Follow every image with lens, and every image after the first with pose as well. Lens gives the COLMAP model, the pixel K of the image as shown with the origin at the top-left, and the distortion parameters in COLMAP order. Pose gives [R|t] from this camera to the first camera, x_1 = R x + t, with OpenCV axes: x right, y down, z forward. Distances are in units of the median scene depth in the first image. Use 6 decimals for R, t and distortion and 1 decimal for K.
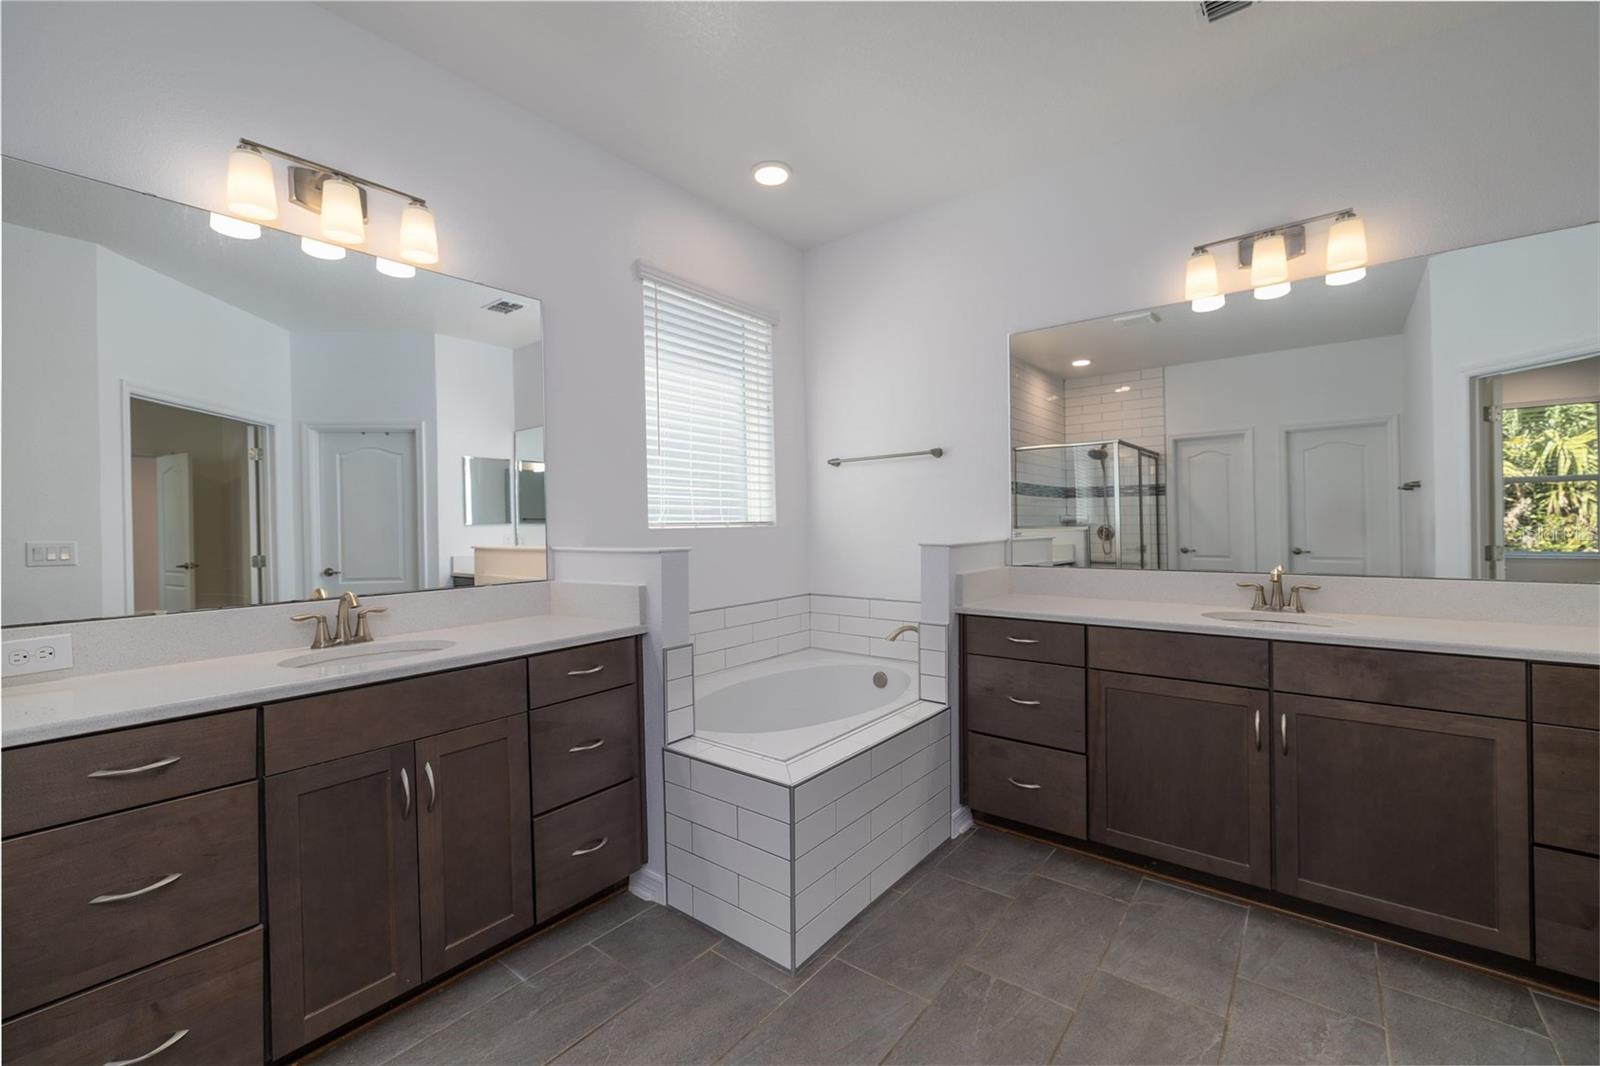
lens RADIAL K [[681.8, 0, 792.5], [0, 681.8, 526.0], [0, 0, 1]] dist [-0.002485, -0.000399]
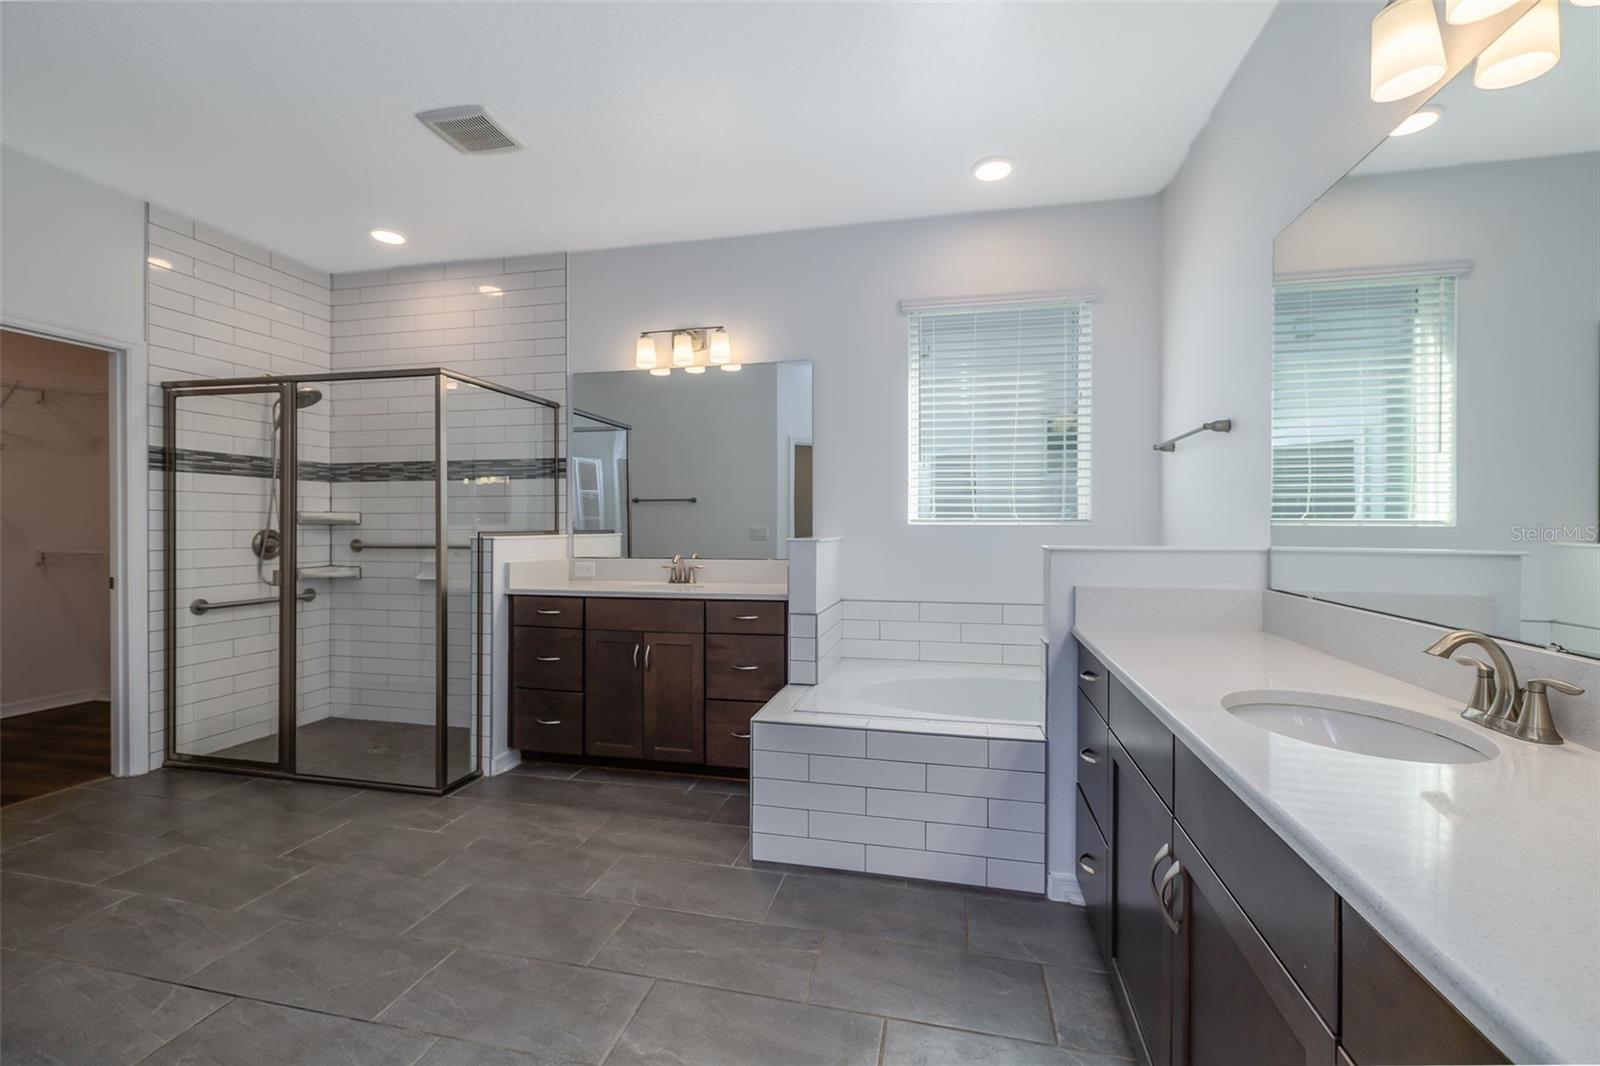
lens RADIAL K [[681.8, 0, 792.5], [0, 681.8, 526.0], [0, 0, 1]] dist [-0.002485, -0.000399]
pose [[0.424800, 0.020296, -0.905060, 1.196424], [-0.010121, 0.999793, 0.017670, -0.018124], [0.905230, 0.001654, 0.424918, 0.499677]]
